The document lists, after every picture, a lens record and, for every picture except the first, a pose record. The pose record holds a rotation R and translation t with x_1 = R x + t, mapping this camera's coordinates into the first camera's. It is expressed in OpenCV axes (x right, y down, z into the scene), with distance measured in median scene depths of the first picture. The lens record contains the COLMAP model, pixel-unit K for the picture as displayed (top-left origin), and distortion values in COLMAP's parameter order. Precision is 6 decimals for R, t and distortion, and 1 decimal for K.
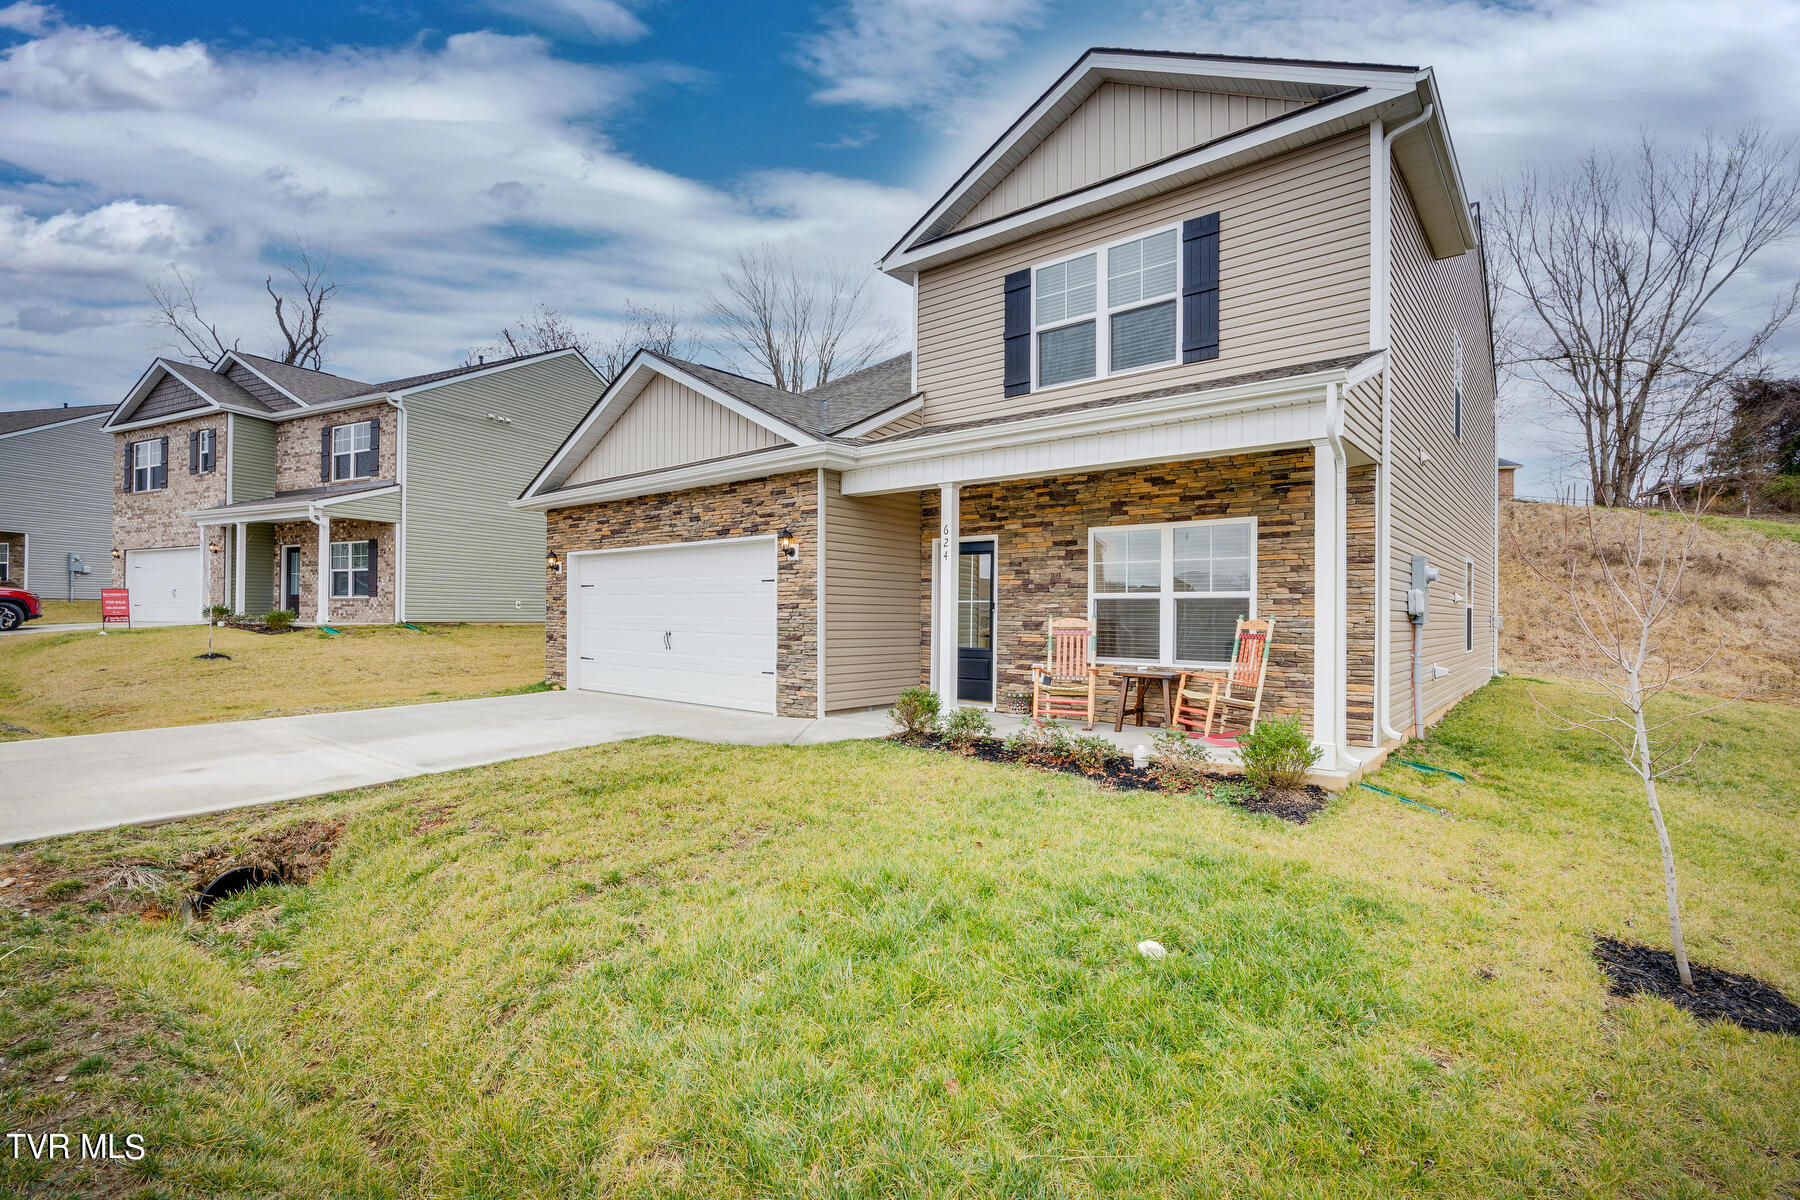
lens RADIAL K [[821.6, 0, 907.9], [0, 821.6, 612.1], [0, 0, 1]] dist [-0.007294, 0.000065]
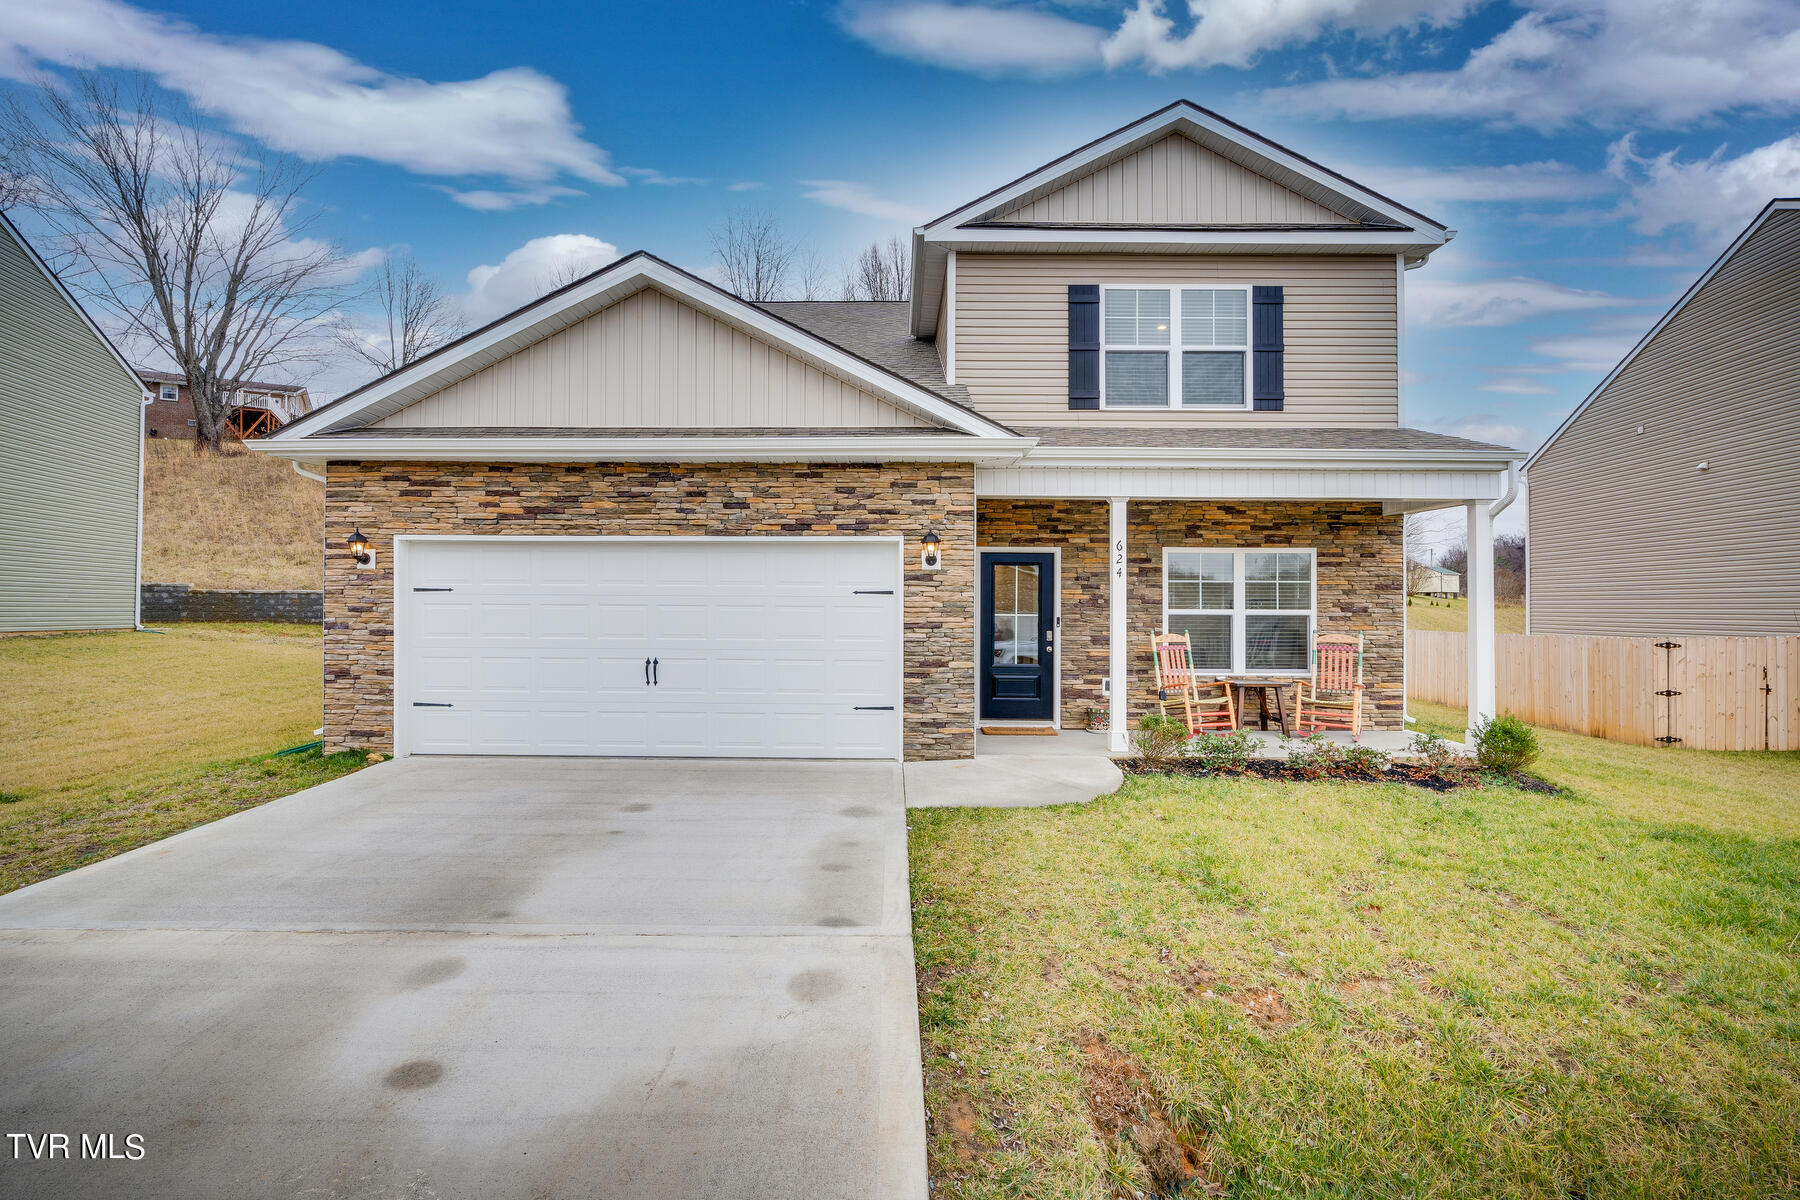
lens RADIAL K [[821.6, 0, 890.8], [0, 821.6, 601.5], [0, 0, 1]] dist [-0.007294, 0.000065]
pose [[0.773185, 0.001317, 0.634179, -0.699295], [-0.000406, 0.999999, -0.001582, -0.029922], [-0.634180, 0.000965, 0.773185, 0.391139]]
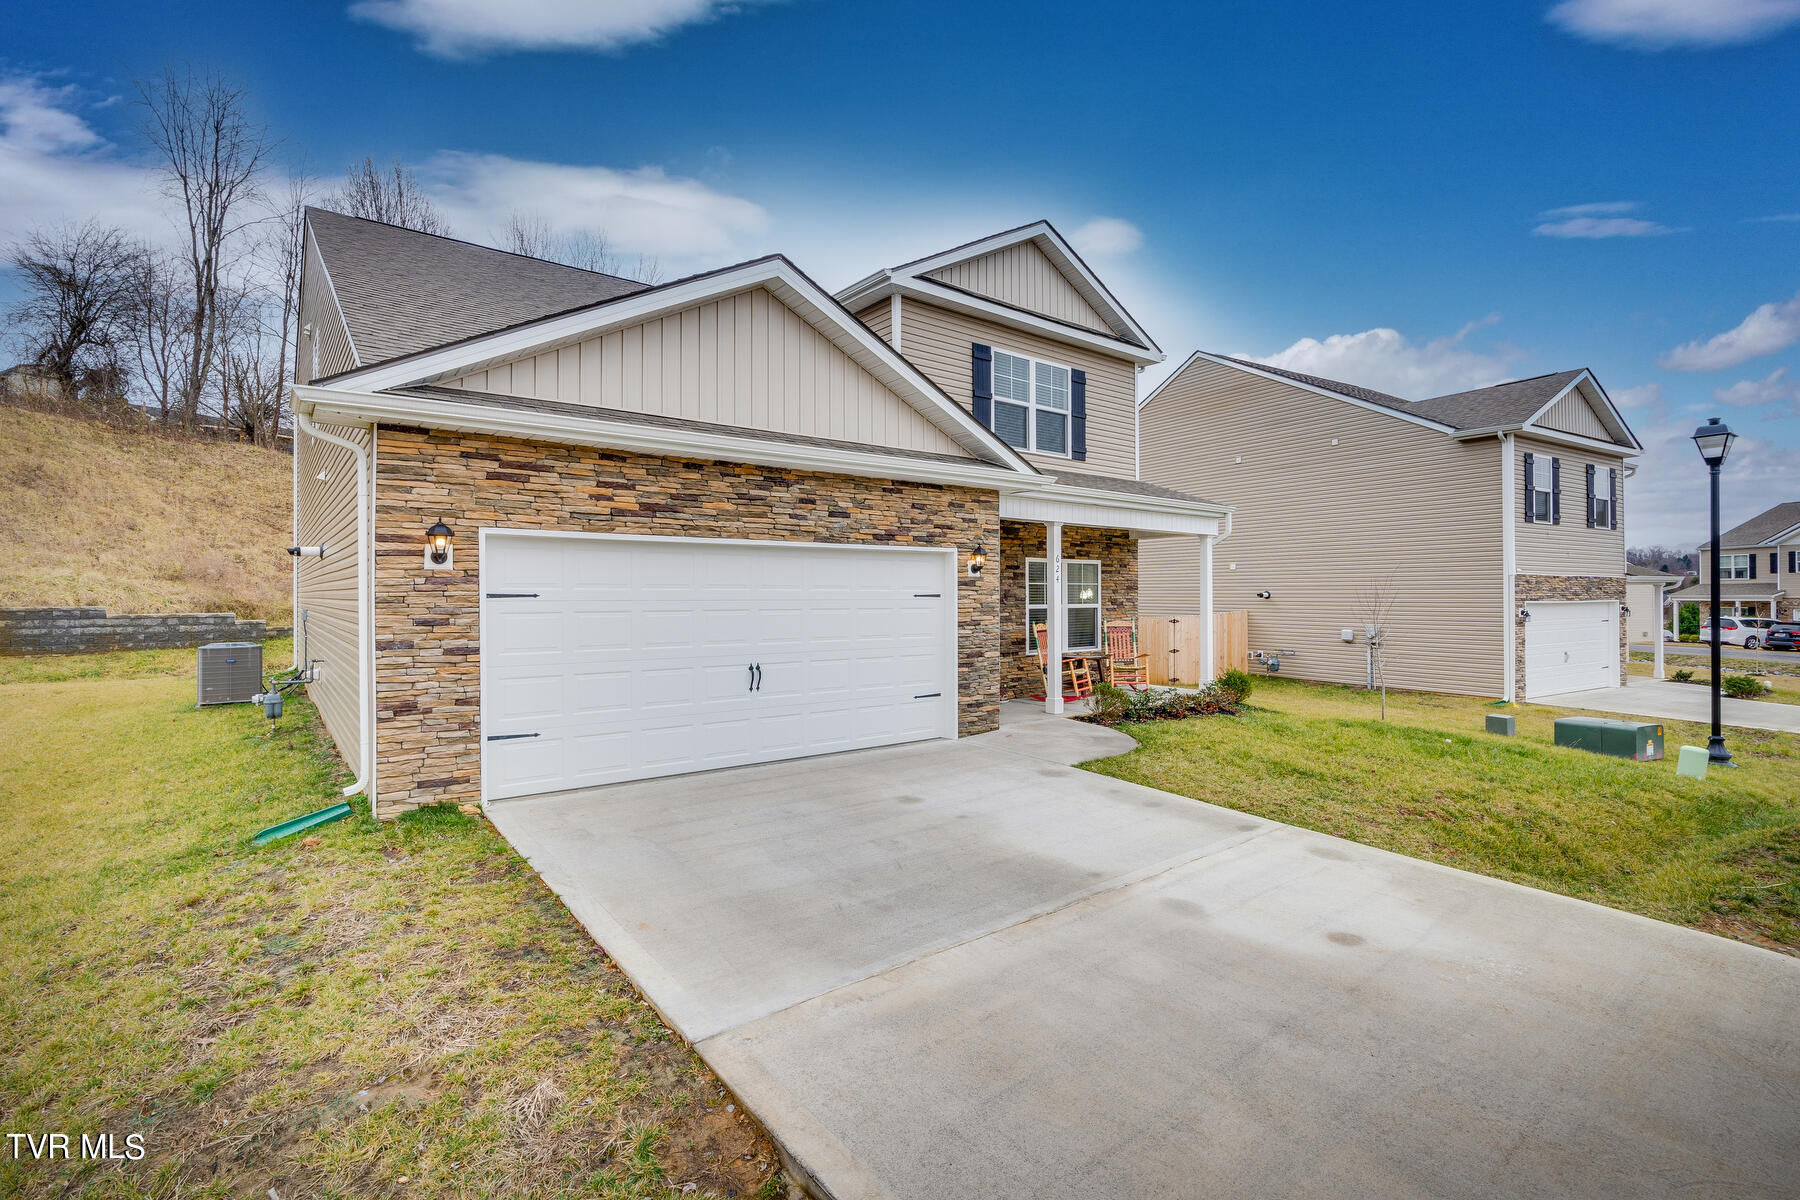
lens RADIAL K [[821.6, 0, 908.5], [0, 821.6, 592.6], [0, 0, 1]] dist [-0.007294, 0.000065]
pose [[0.205904, -0.006175, 0.978553, -1.136950], [-0.000752, 0.999979, 0.006468, -0.050654], [-0.978572, -0.002067, 0.205895, 0.879351]]
